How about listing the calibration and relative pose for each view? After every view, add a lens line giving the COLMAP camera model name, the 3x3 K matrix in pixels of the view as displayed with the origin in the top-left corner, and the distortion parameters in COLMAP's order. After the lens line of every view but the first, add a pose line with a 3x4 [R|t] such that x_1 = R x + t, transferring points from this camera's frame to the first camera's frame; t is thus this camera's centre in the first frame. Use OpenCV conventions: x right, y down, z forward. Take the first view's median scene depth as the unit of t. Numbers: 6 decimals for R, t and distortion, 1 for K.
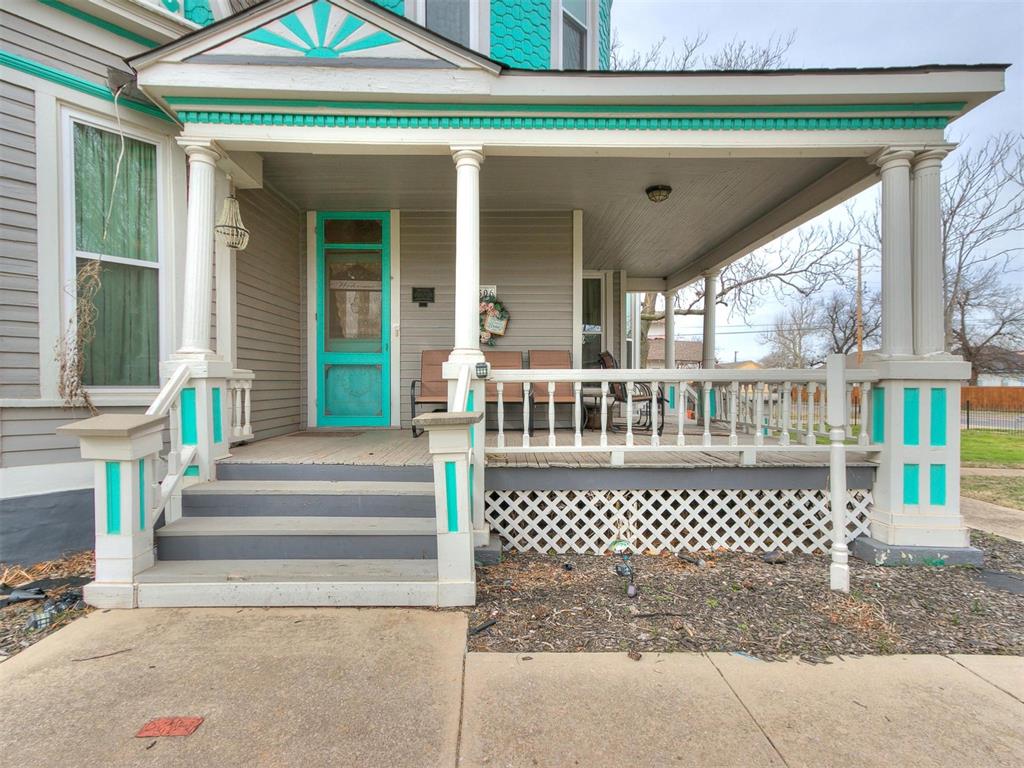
lens RADIAL K [[546.0, 0, 509.3], [0, 546.0, 390.2], [0, 0, 1]] dist [0.017681, 0.000721]
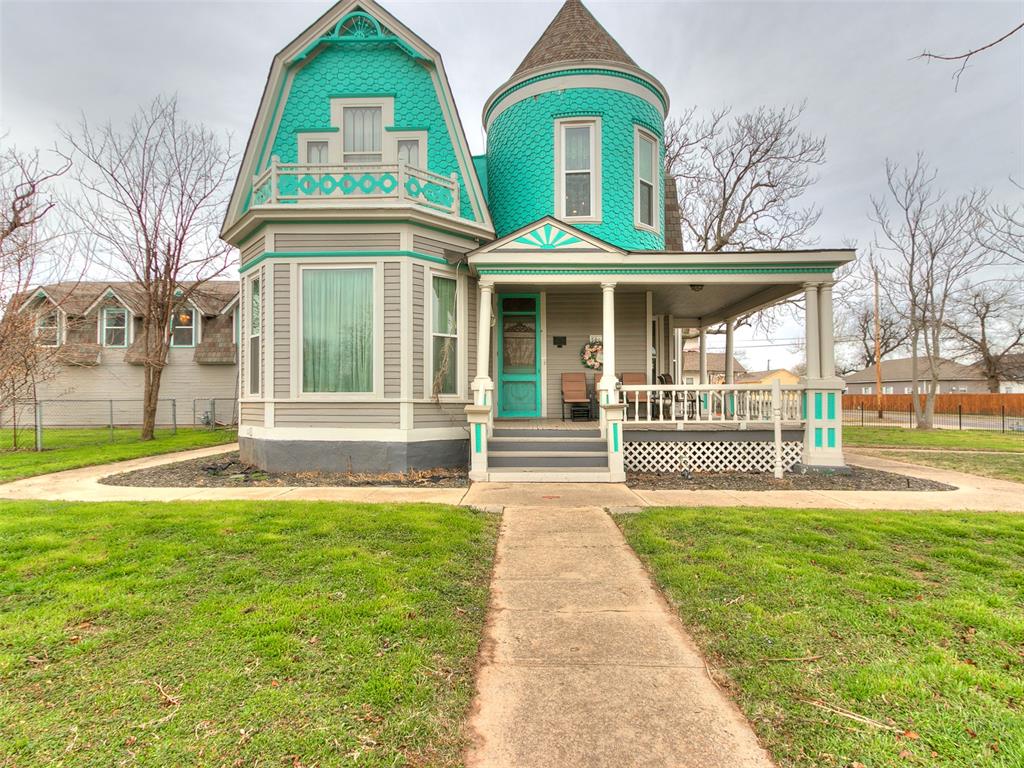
lens RADIAL K [[546.0, 0, 509.3], [0, 546.0, 390.2], [0, 0, 1]] dist [0.017681, 0.000721]
pose [[0.998619, -0.004038, -0.052386, -0.351121], [0.003158, 0.999853, -0.016862, 0.016383], [0.052446, 0.016673, 0.998485, -1.154789]]
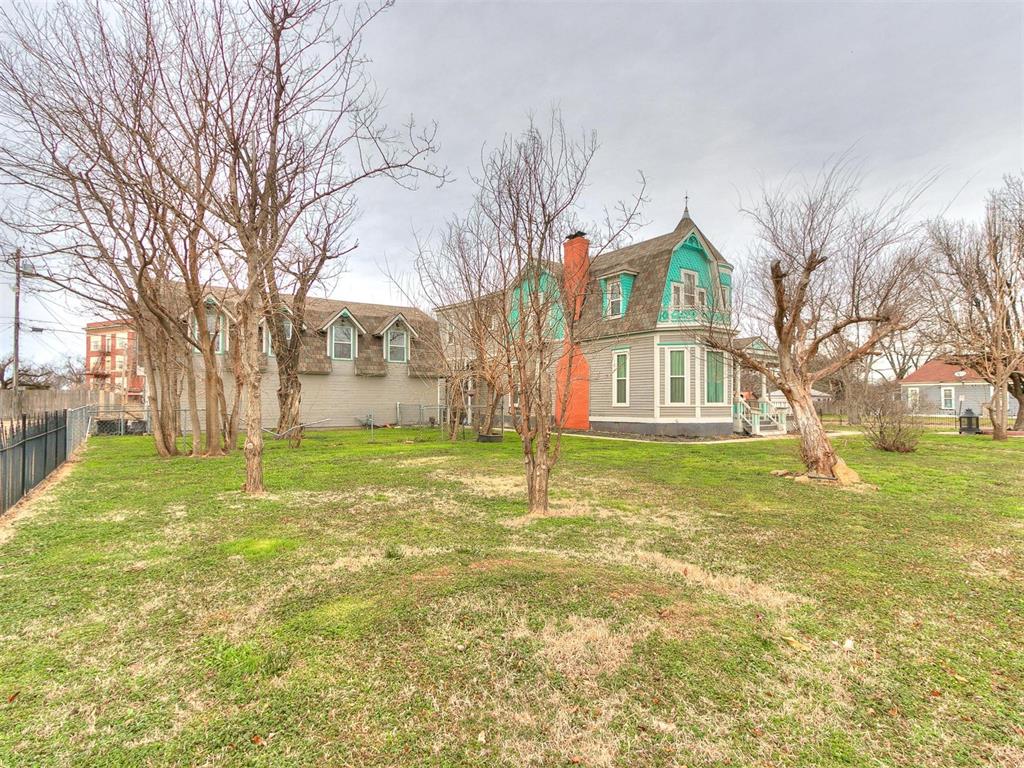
lens RADIAL K [[546.0, 0, 509.3], [0, 546.0, 390.2], [0, 0, 1]] dist [0.017681, 0.000721]
pose [[0.771280, 0.021407, 0.636136, -6.093445], [-0.000395, 0.999450, -0.033154, 0.042017], [-0.636496, 0.025320, 0.770865, -1.829292]]
